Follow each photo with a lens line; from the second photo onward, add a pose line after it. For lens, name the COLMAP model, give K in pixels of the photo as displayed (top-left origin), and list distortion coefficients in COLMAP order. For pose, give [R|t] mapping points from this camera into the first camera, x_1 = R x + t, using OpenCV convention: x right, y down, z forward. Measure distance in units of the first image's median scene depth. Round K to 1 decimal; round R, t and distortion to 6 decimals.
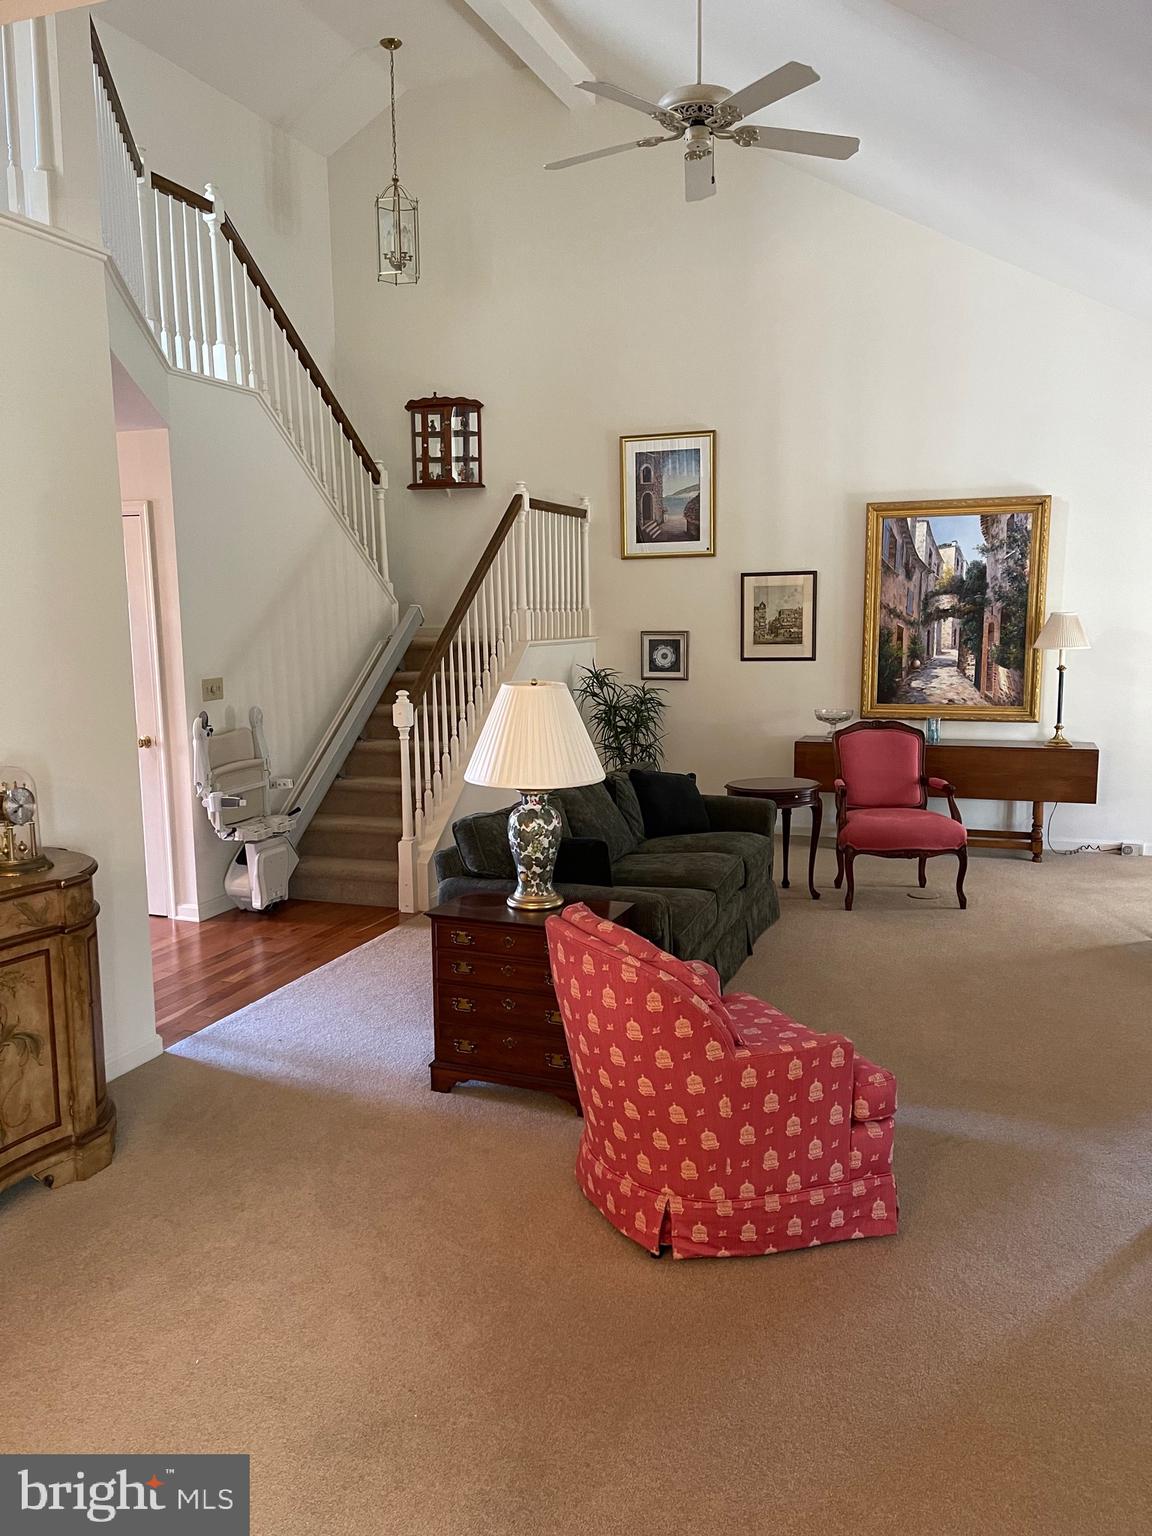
lens RADIAL K [[1164.8, 0, 579.8], [0, 1164.8, 780.2], [0, 0, 1]] dist [0.032151, -0.004280]
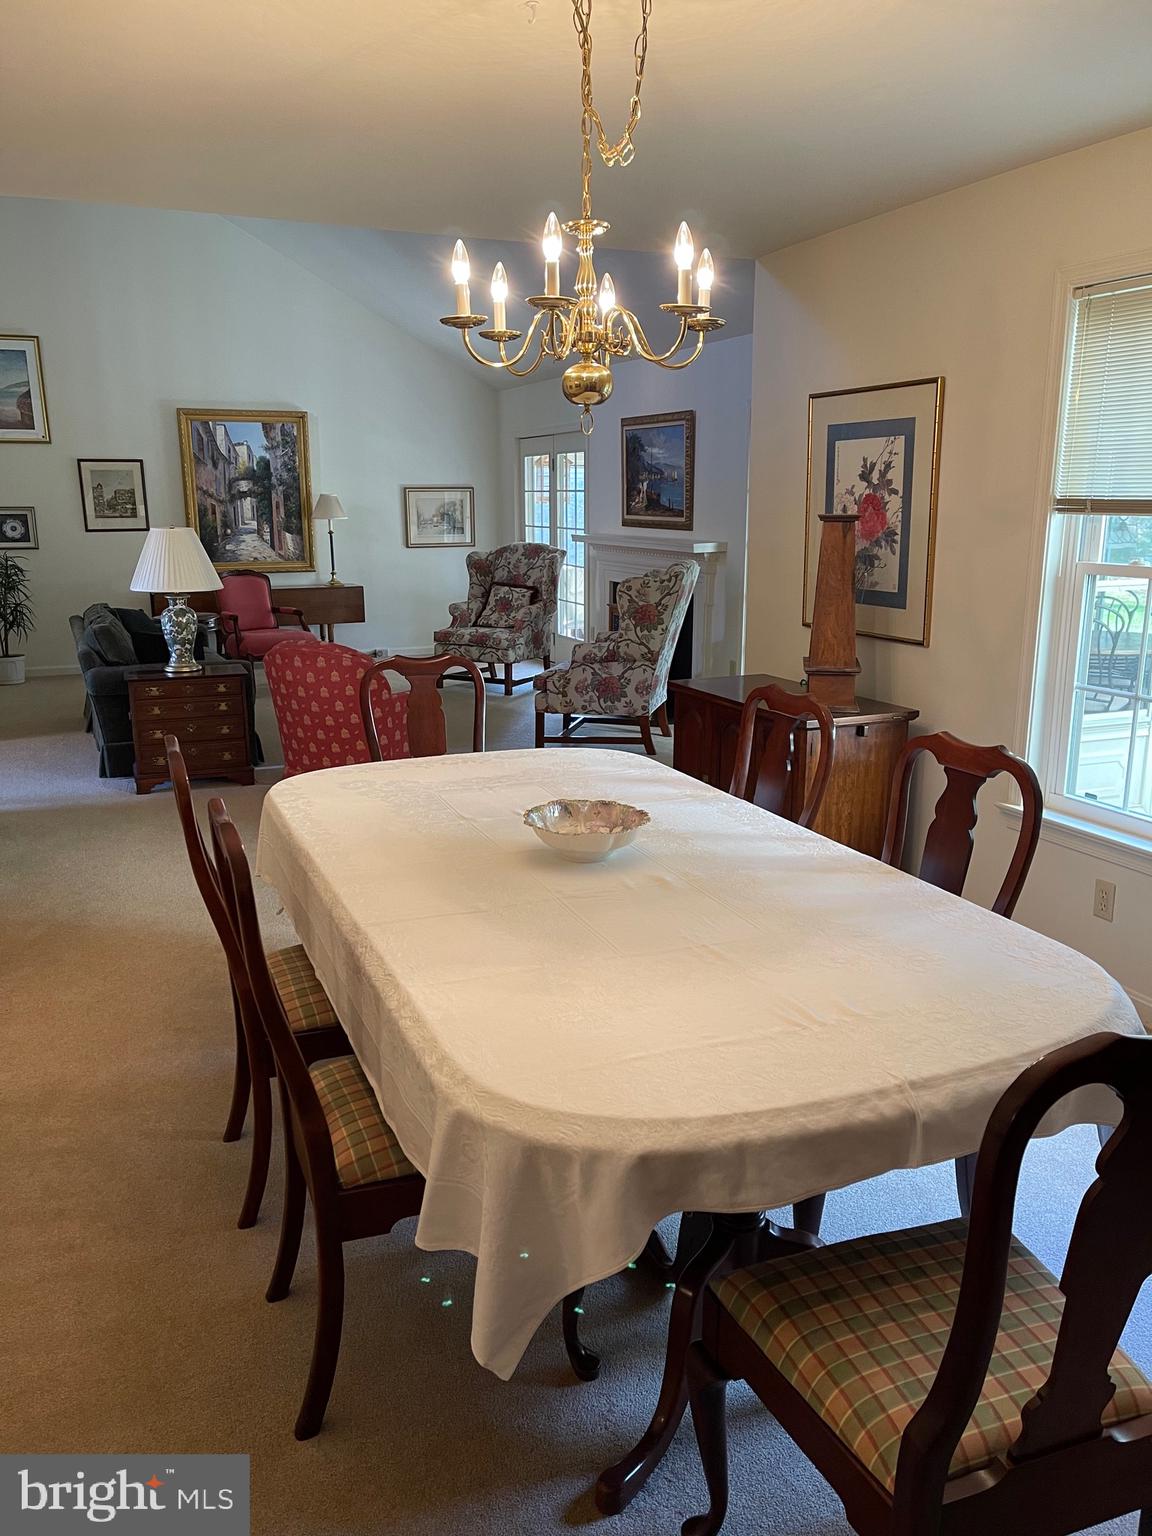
lens RADIAL K [[1164.8, 0, 578.6], [0, 1164.8, 766.5], [0, 0, 1]] dist [0.032151, -0.004280]
pose [[0.720691, -0.150075, 0.676817, -0.385446], [0.098129, 0.988541, 0.114705, 0.054769], [-0.686276, -0.016252, 0.727160, -0.276432]]
